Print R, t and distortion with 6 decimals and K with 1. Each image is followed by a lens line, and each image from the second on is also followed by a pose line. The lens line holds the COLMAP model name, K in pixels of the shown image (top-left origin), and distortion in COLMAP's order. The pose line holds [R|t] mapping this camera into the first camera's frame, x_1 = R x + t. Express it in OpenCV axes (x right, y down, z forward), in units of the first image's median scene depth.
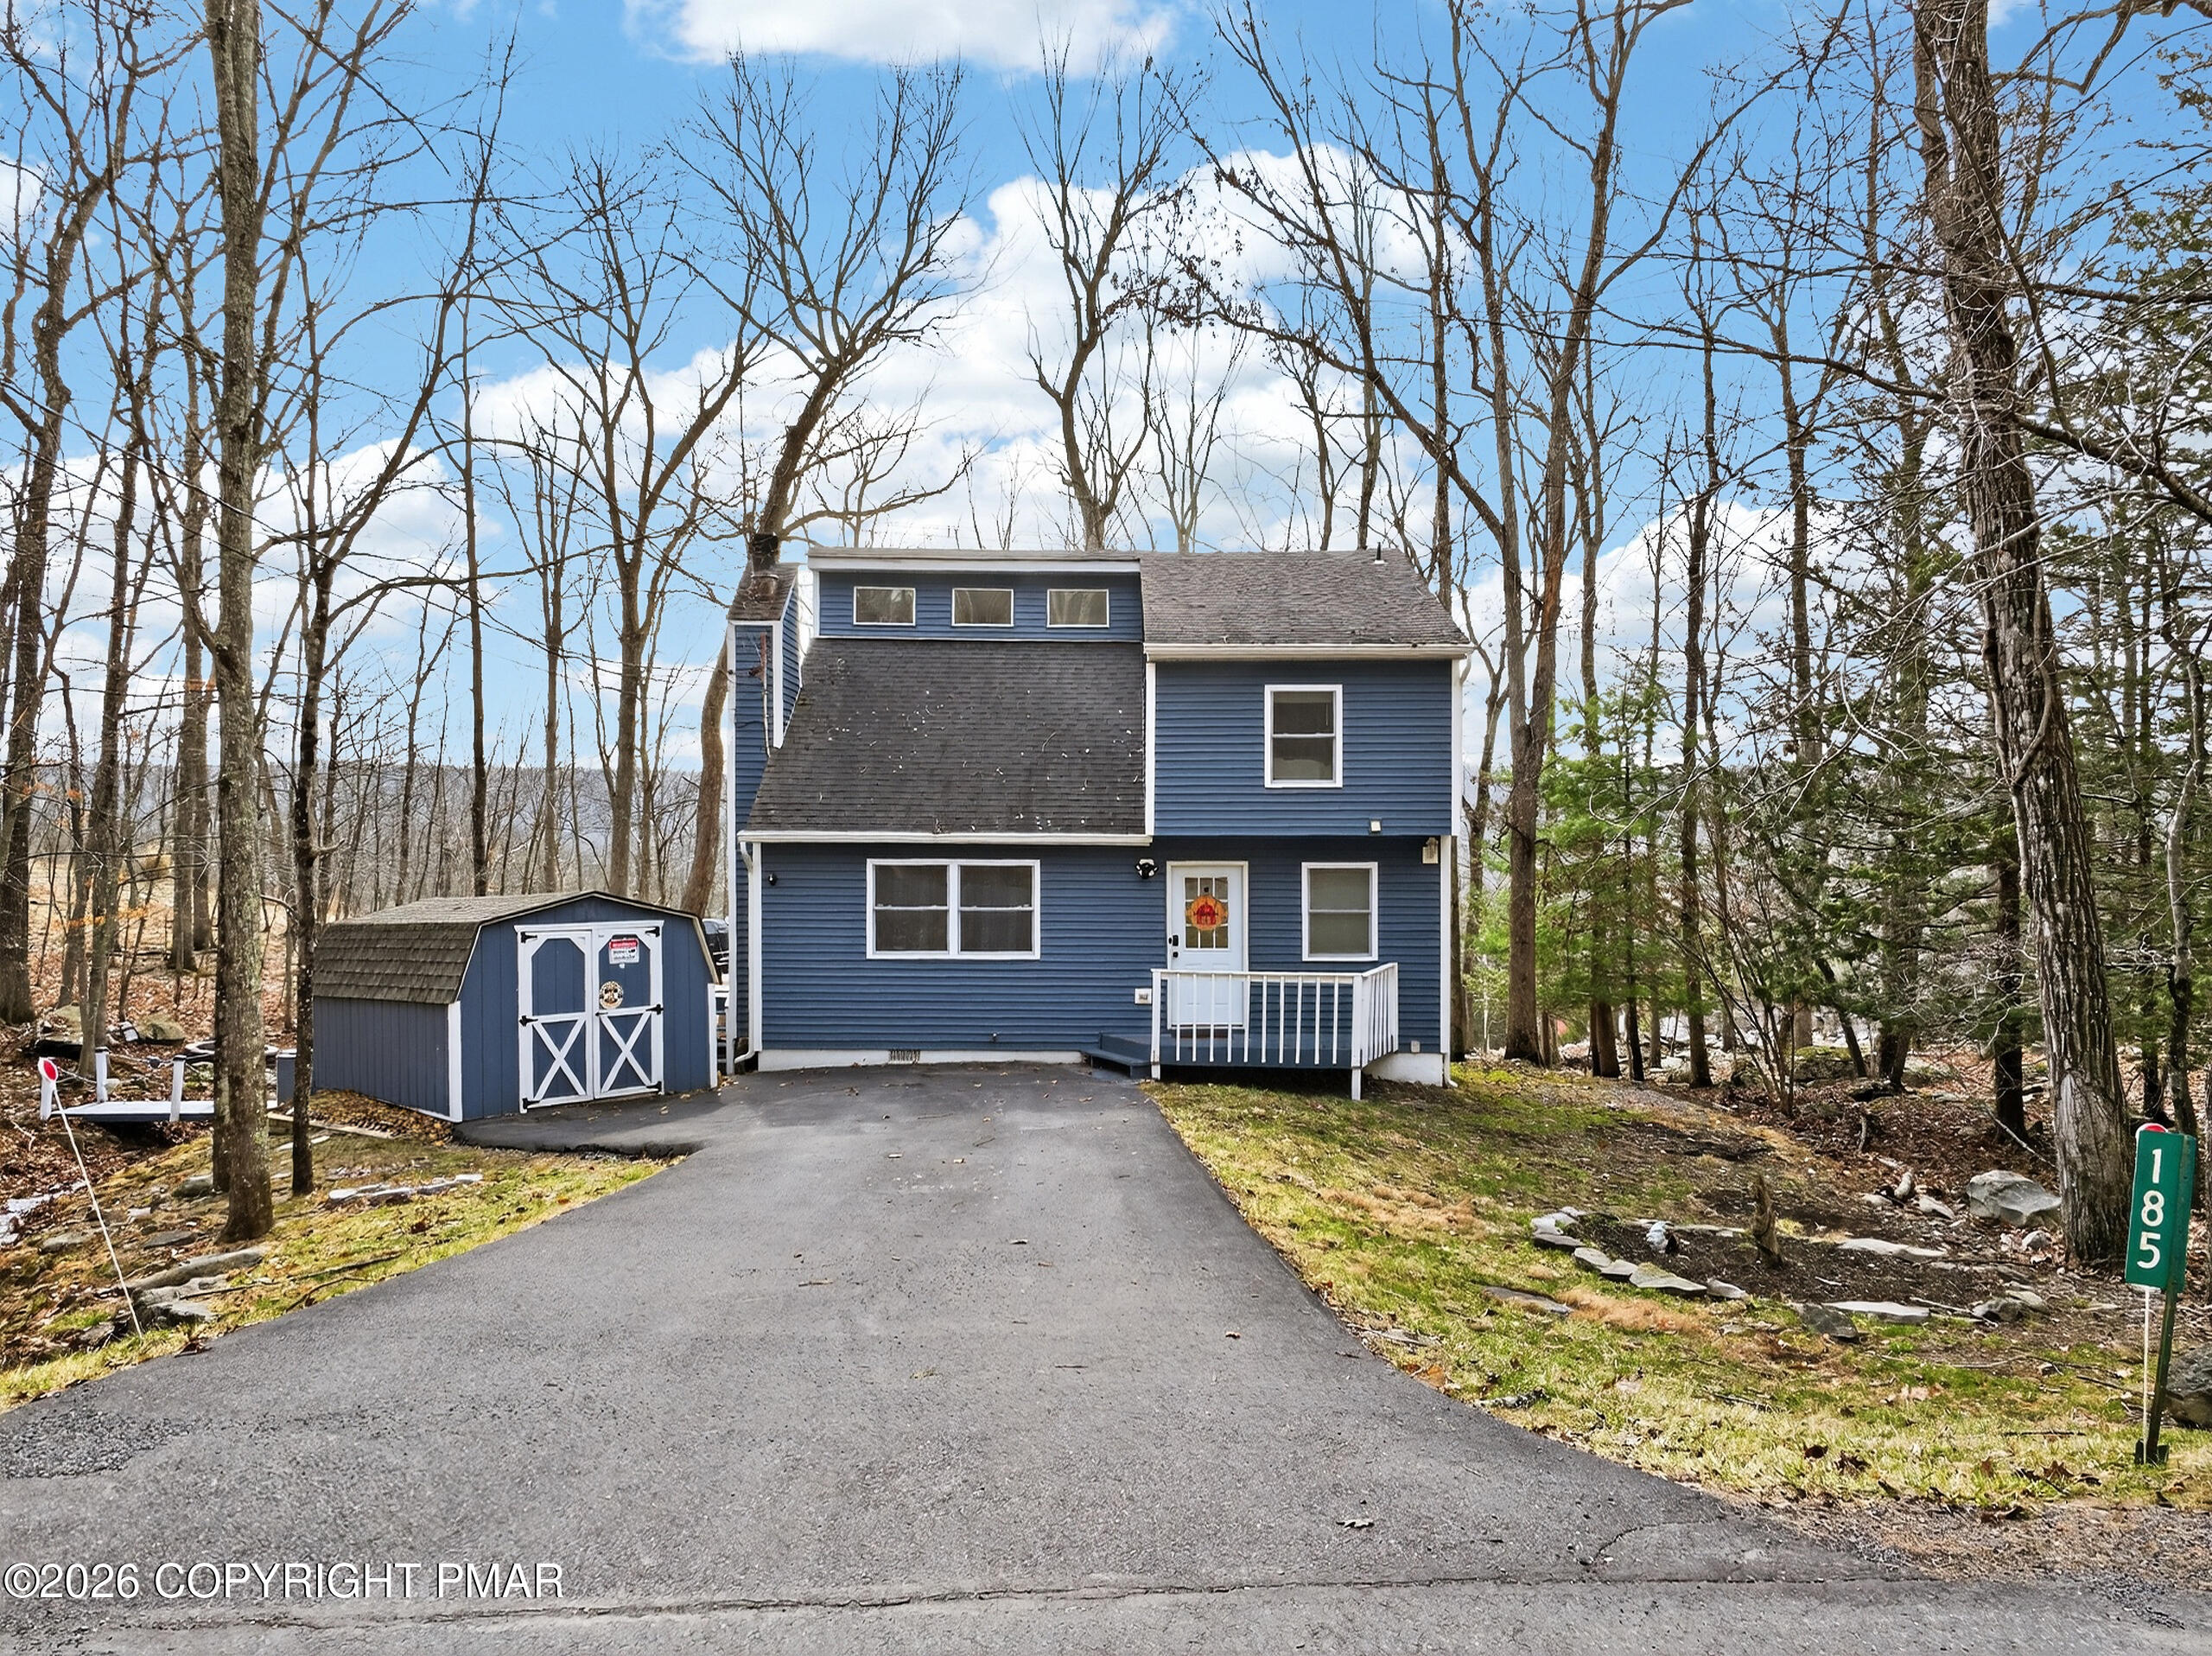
lens RADIAL K [[1647.2, 0, 1106.0], [0, 1647.2, 828.0], [0, 0, 1]] dist [0.004536, -0.004018]
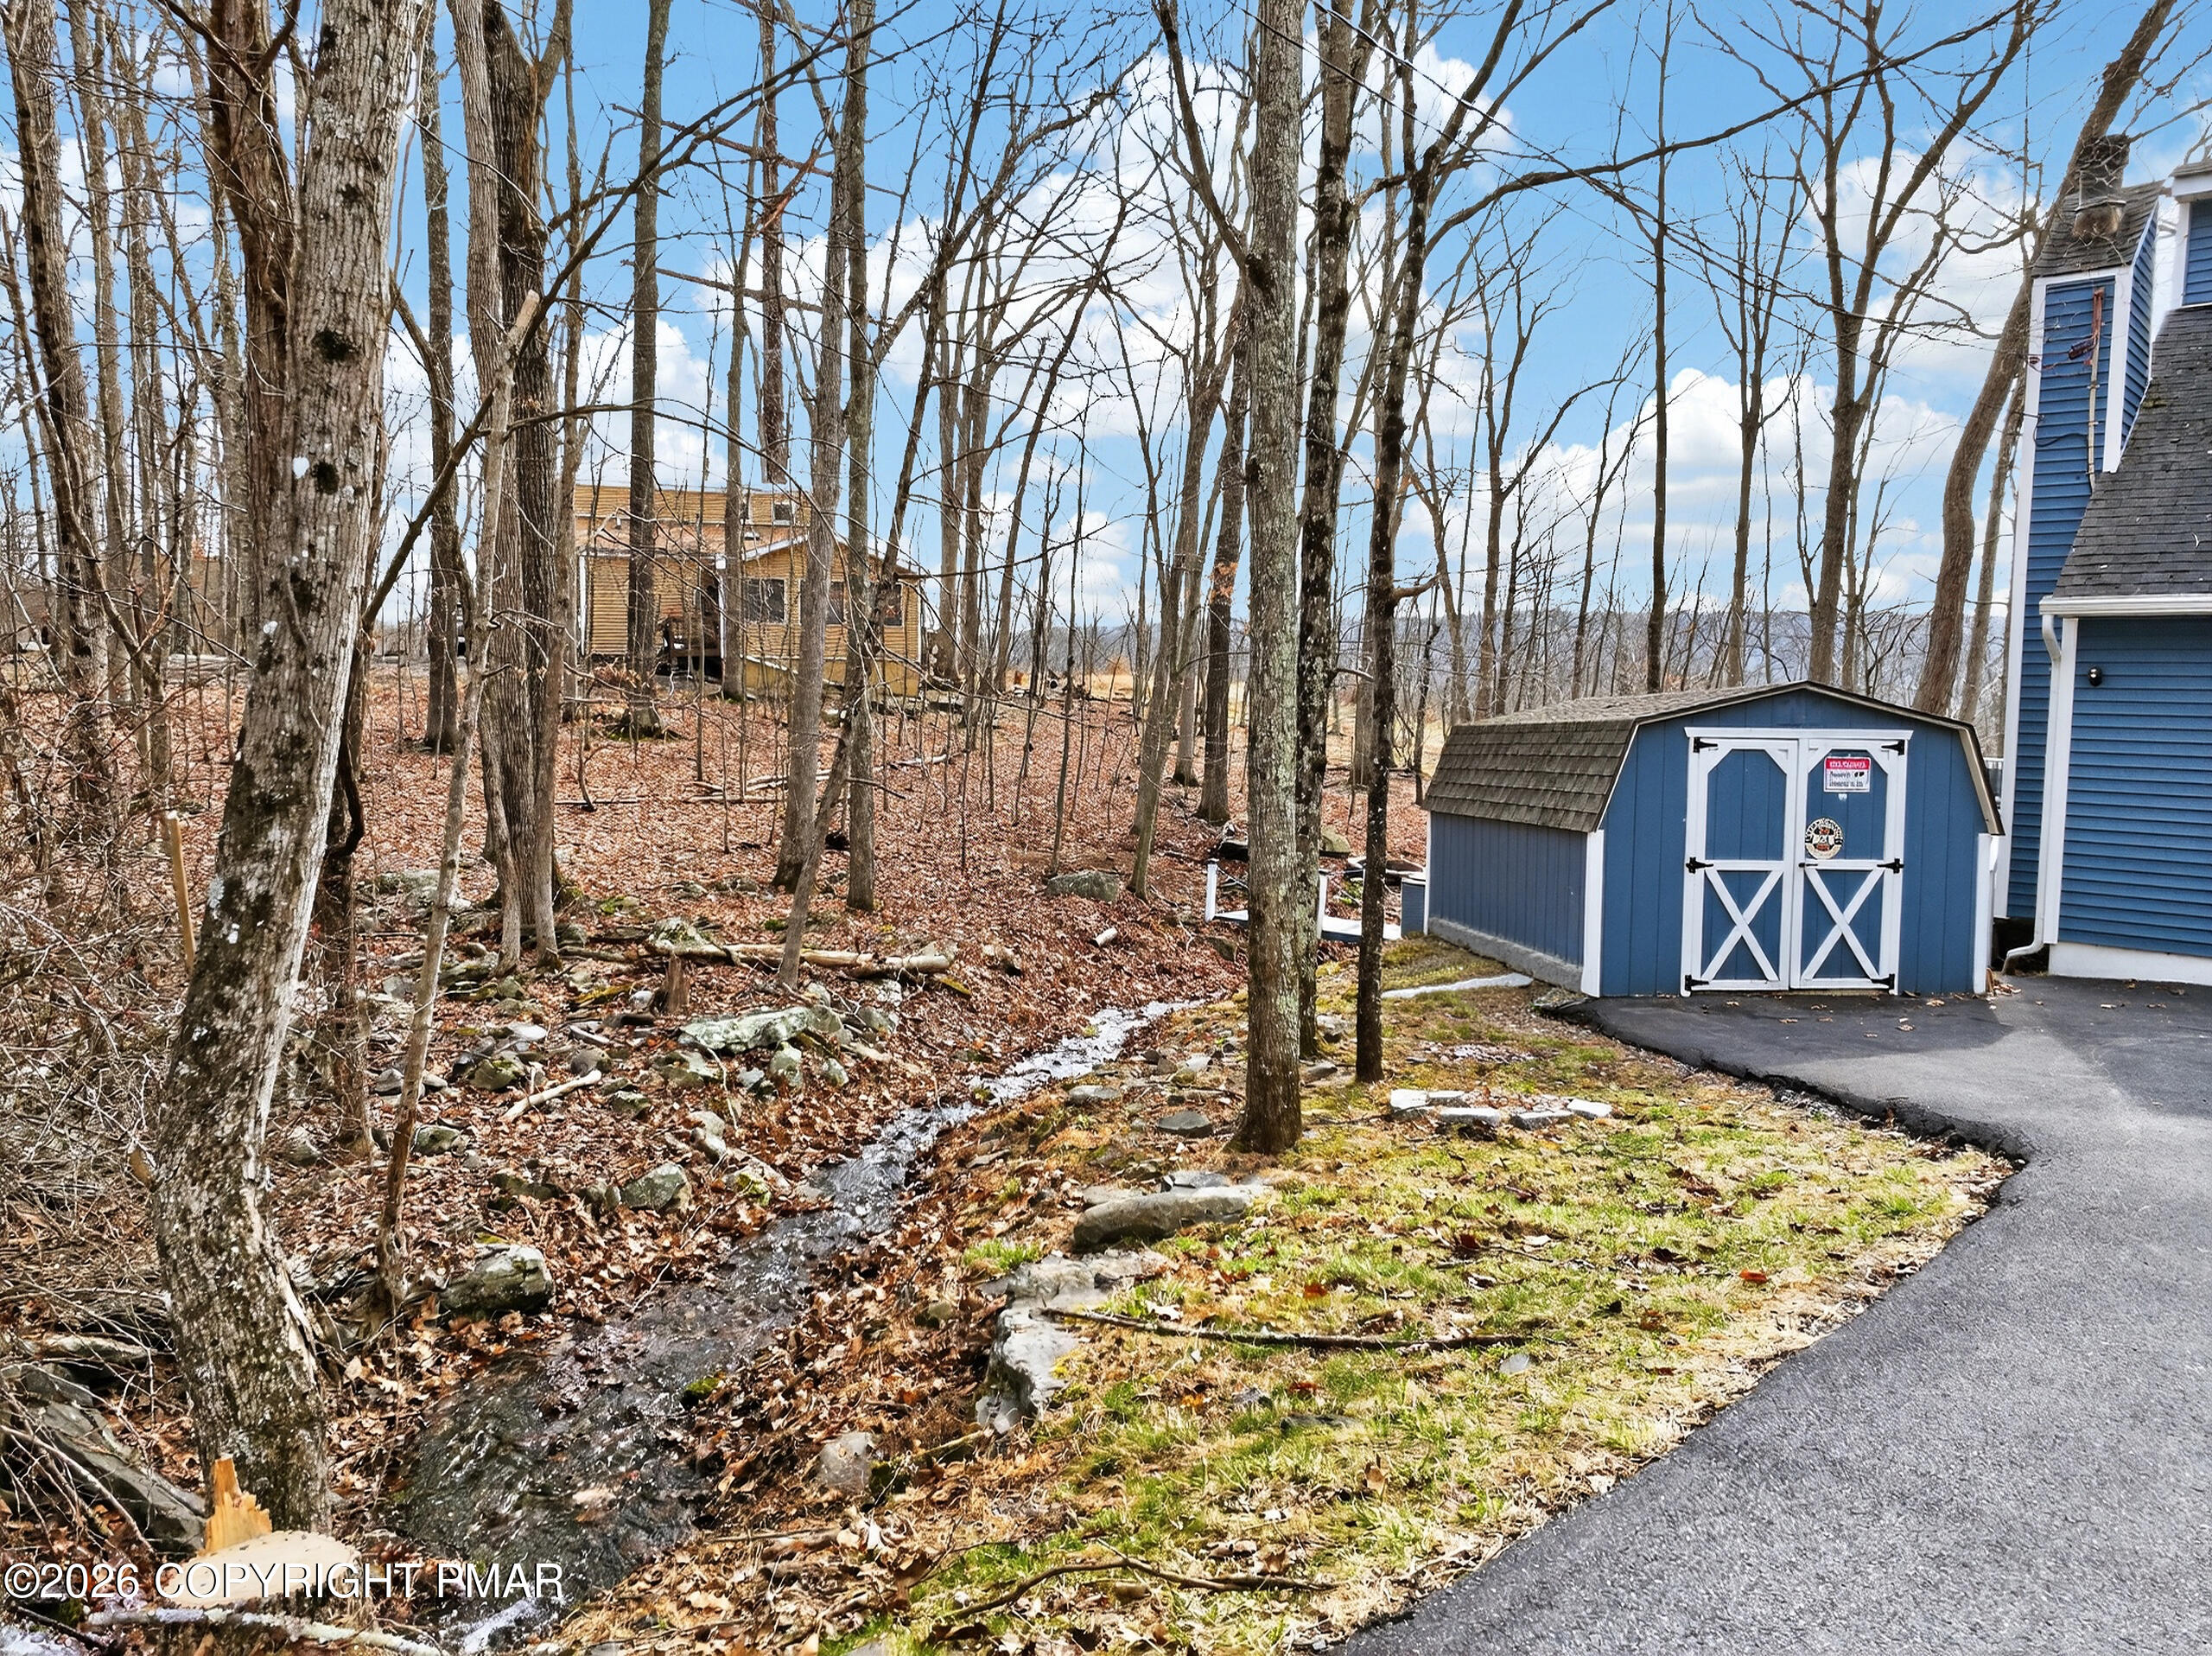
lens RADIAL K [[1636.1, 0, 1106.0], [0, 1636.1, 828.0], [0, 0, 1]] dist [-0.008931, -0.009443]
pose [[0.771792, 0.073453, -0.631618, -0.104069], [-0.013366, 0.994960, 0.099375, 0.034329], [0.635735, -0.068255, 0.768884, 0.297163]]
